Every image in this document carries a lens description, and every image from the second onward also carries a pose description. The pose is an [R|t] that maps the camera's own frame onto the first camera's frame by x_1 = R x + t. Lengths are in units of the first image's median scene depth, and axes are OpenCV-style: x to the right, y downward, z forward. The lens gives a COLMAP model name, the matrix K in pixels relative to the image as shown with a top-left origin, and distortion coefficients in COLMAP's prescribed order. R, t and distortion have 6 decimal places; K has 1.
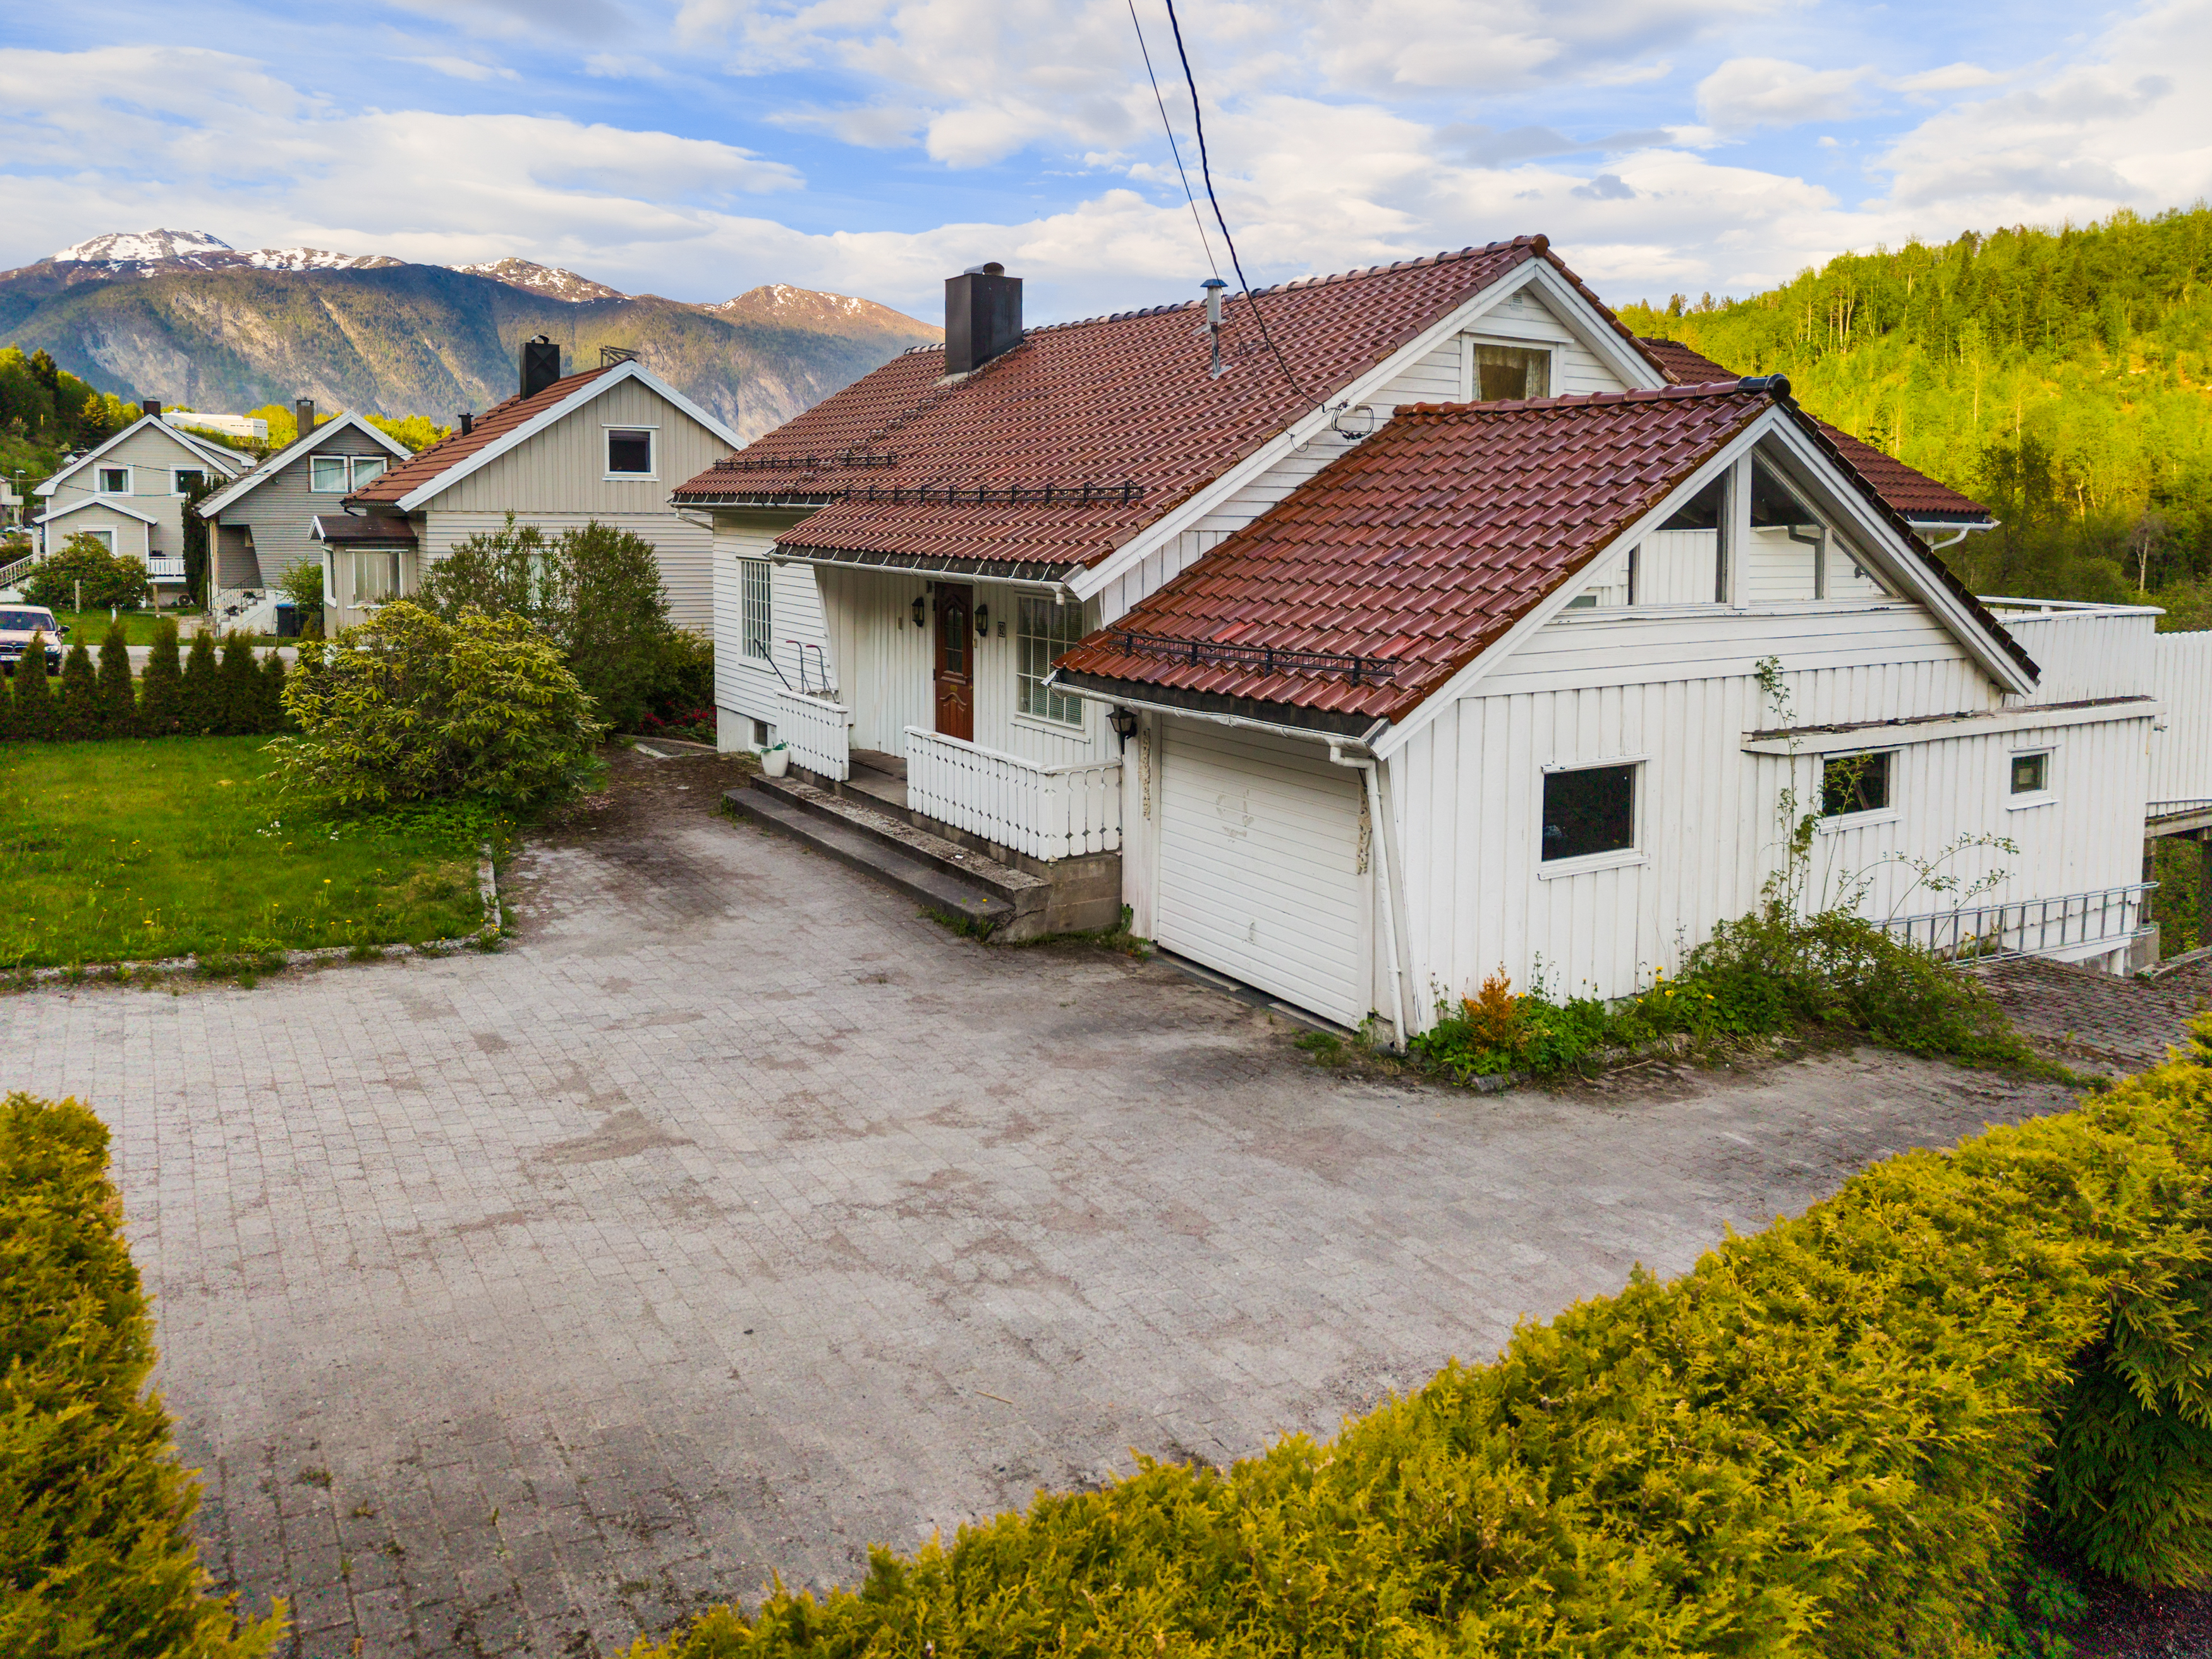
lens RADIAL K [[1583.0, 0, 1091.0], [0, 1583.0, 604.0], [0, 0, 1]] dist [0.011298, -0.006623]
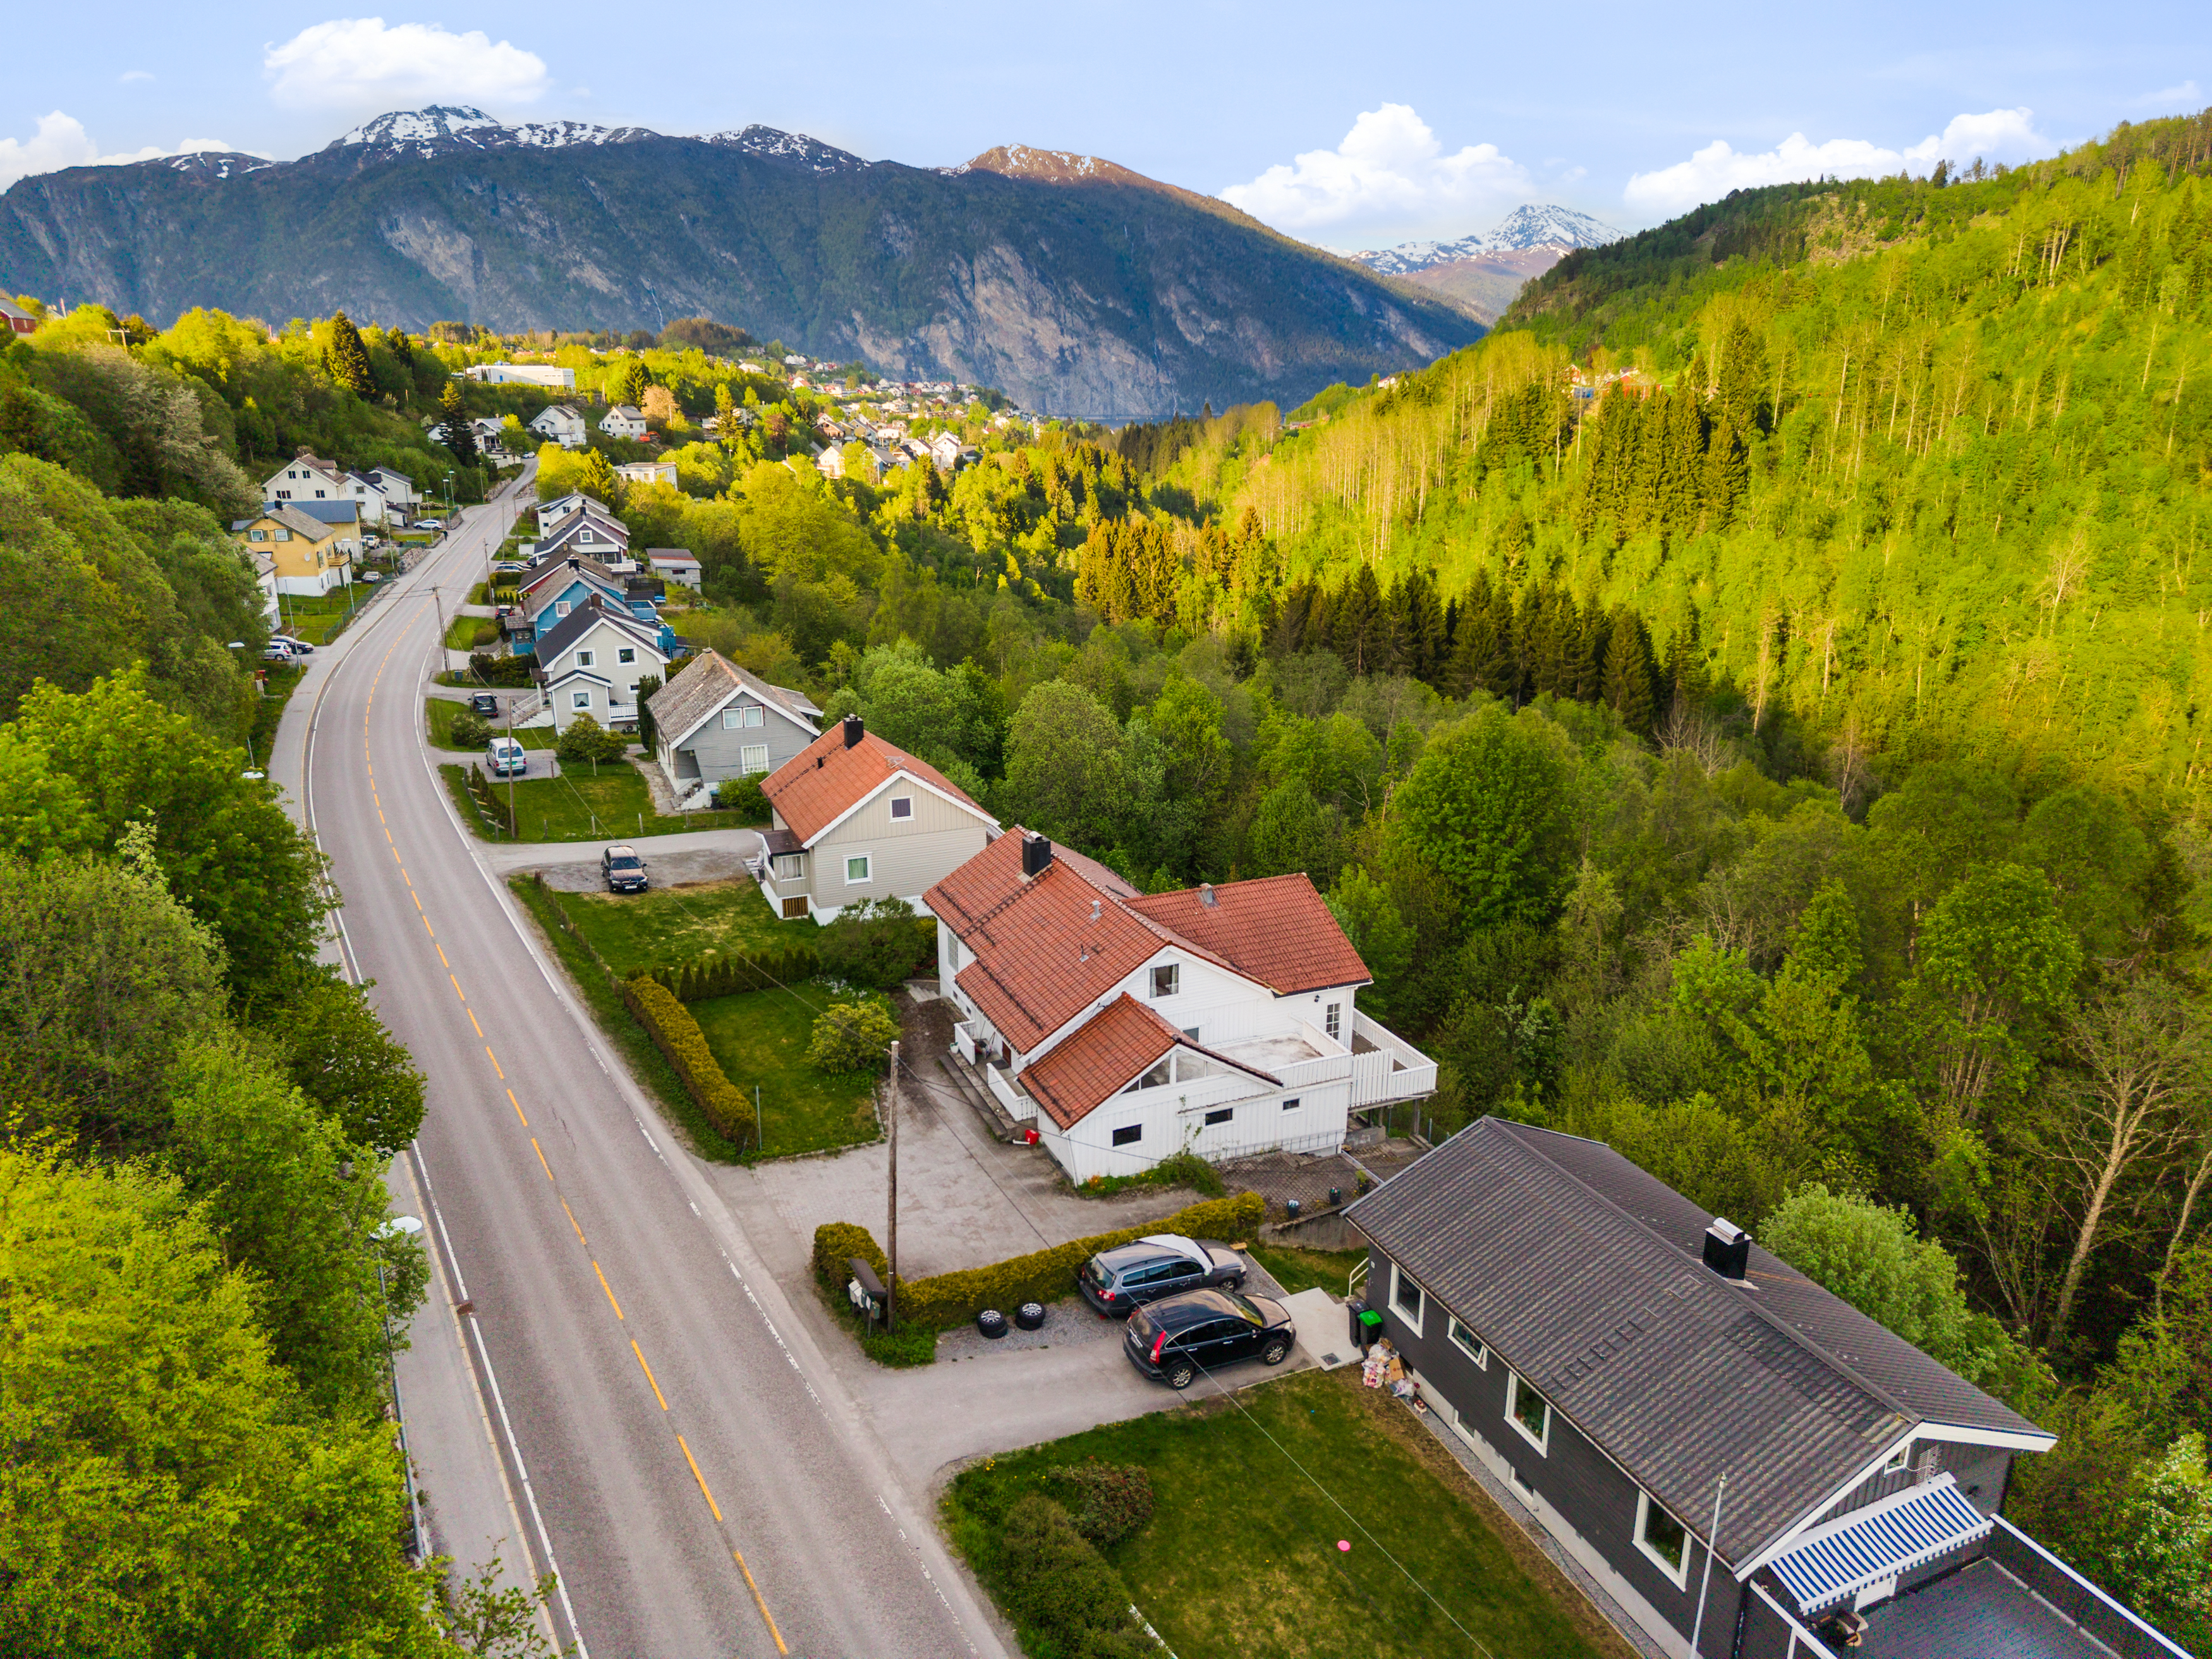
lens RADIAL K [[1506.5, 0, 1114.7], [0, 1506.5, 829.0], [0, 0, 1]] dist [0.012370, 0.000905]
pose [[0.991341, 0.037686, -0.125791, 0.024202], [-0.007097, 0.971909, 0.235249, -0.052395], [0.131123, -0.232319, 0.963761, -0.088463]]
